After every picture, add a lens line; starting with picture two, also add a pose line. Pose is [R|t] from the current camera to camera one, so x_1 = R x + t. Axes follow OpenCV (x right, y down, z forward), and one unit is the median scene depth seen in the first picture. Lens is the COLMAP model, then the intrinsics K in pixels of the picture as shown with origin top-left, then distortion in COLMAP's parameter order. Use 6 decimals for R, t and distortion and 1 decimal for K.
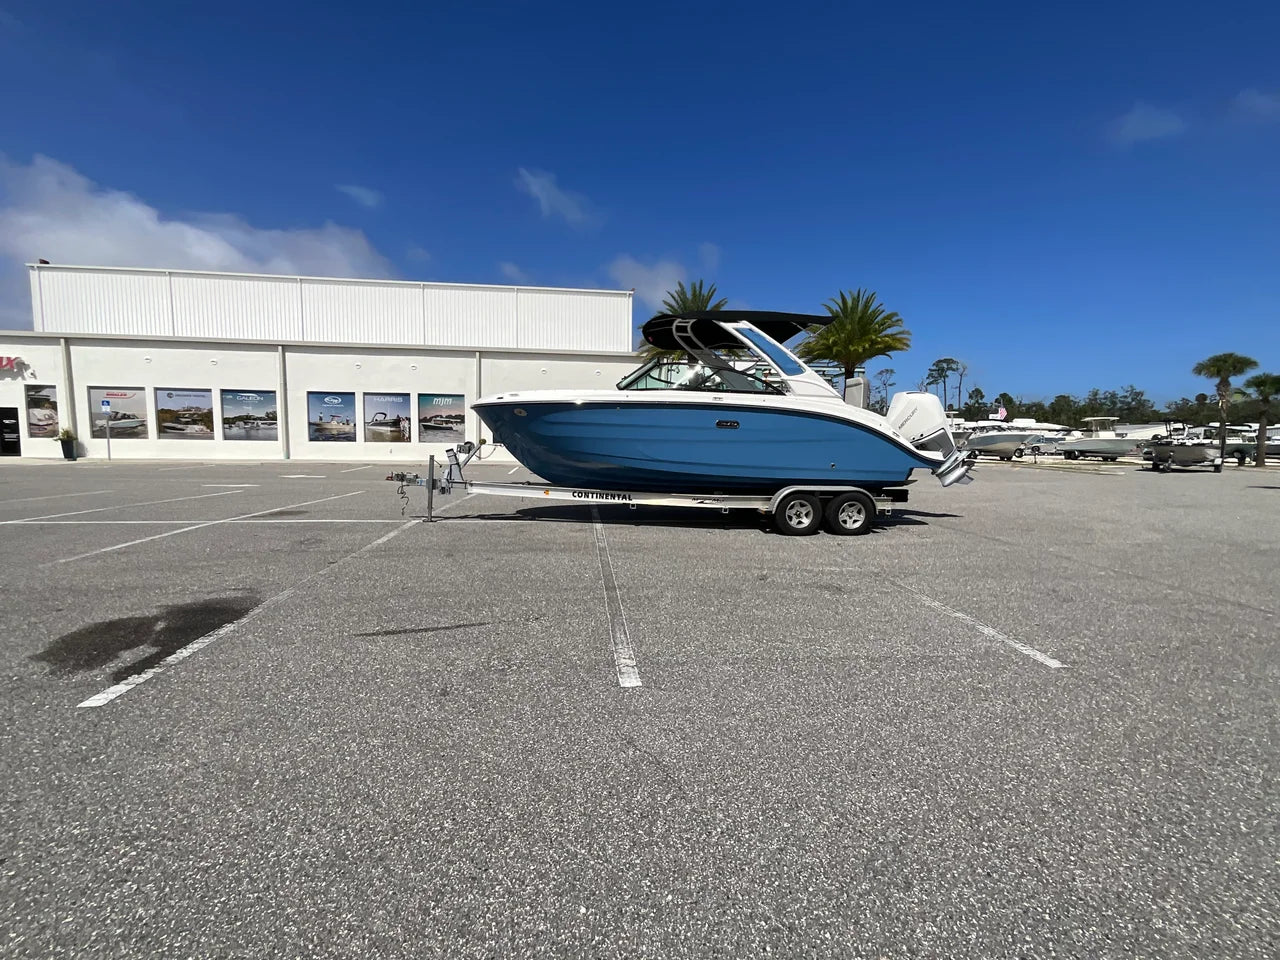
lens RADIAL K [[515.0, 0, 640.5], [0, 515.0, 479.0], [0, 0, 1]] dist [-0.002280, 0.001094]
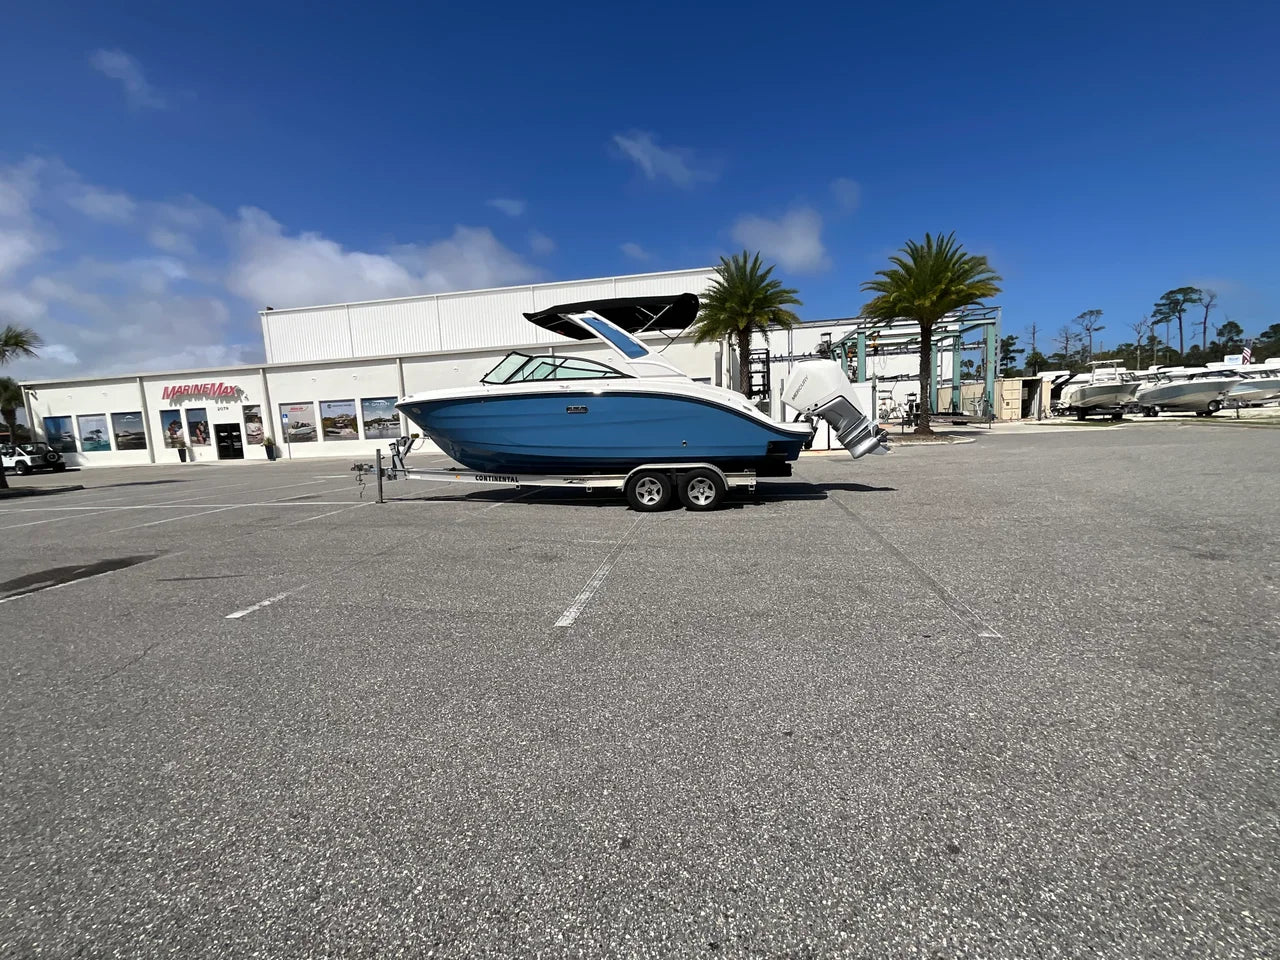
lens RADIAL K [[515.0, 0, 640.0], [0, 515.0, 479.6], [0, 0, 1]] dist [-0.002280, 0.001094]
pose [[0.956839, -0.025536, -0.289494, 0.515926], [0.037102, 0.998715, 0.034534, 0.006983], [0.288240, -0.043785, 0.956557, -0.000675]]
